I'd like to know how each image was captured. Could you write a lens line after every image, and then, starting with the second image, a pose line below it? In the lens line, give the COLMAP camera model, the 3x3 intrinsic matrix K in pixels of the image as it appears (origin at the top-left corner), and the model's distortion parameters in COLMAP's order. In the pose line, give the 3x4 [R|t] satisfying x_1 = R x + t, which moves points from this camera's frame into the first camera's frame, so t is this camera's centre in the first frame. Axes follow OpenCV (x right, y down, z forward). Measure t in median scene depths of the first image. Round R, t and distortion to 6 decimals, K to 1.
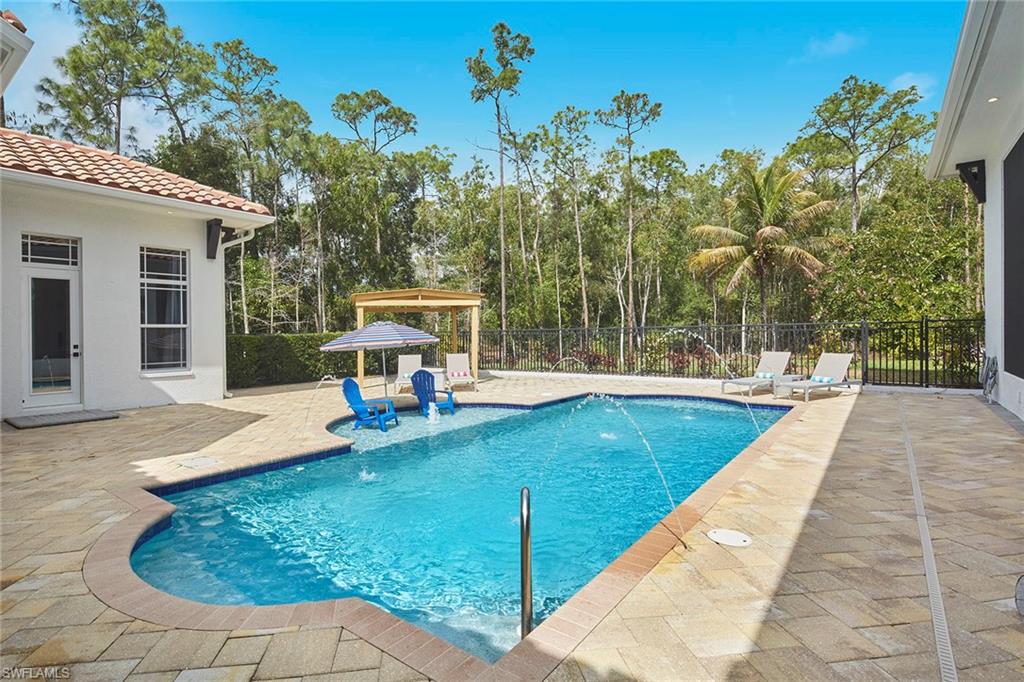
lens RADIAL K [[507.0, 0, 535.0], [0, 507.0, 334.3], [0, 0, 1]] dist [0.004100, -0.004560]
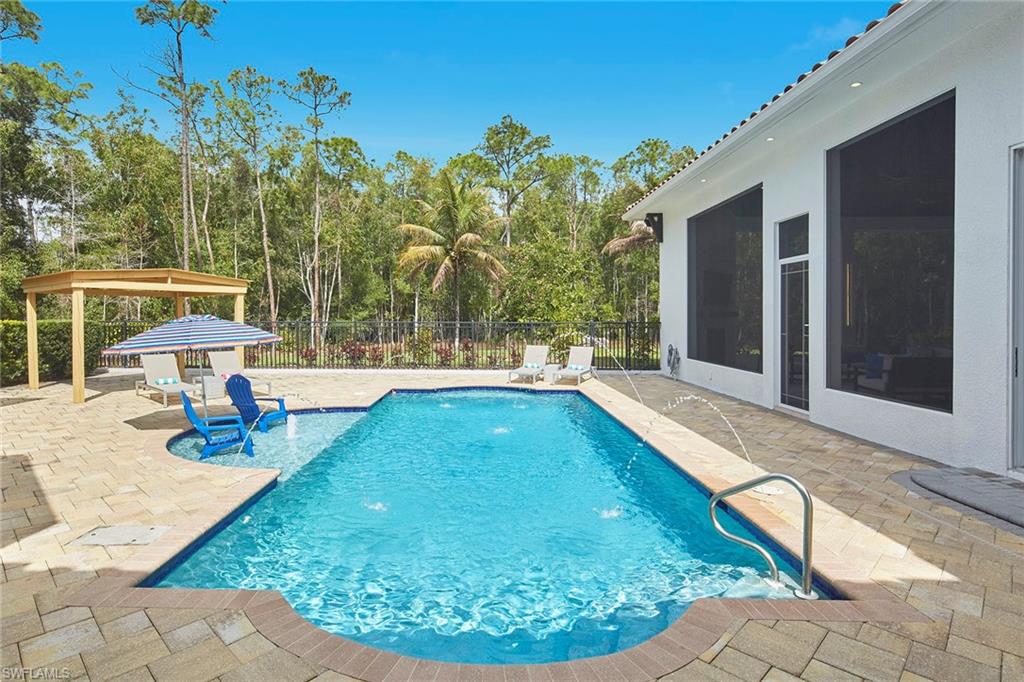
lens RADIAL K [[507.0, 0, 475.3], [0, 507.0, 329.9], [0, 0, 1]] dist [0.004100, -0.004560]
pose [[0.814930, 0.005418, 0.579534, -0.177528], [-0.016677, 0.999761, 0.014104, -0.009039], [-0.579320, -0.021159, 0.814826, 0.050911]]
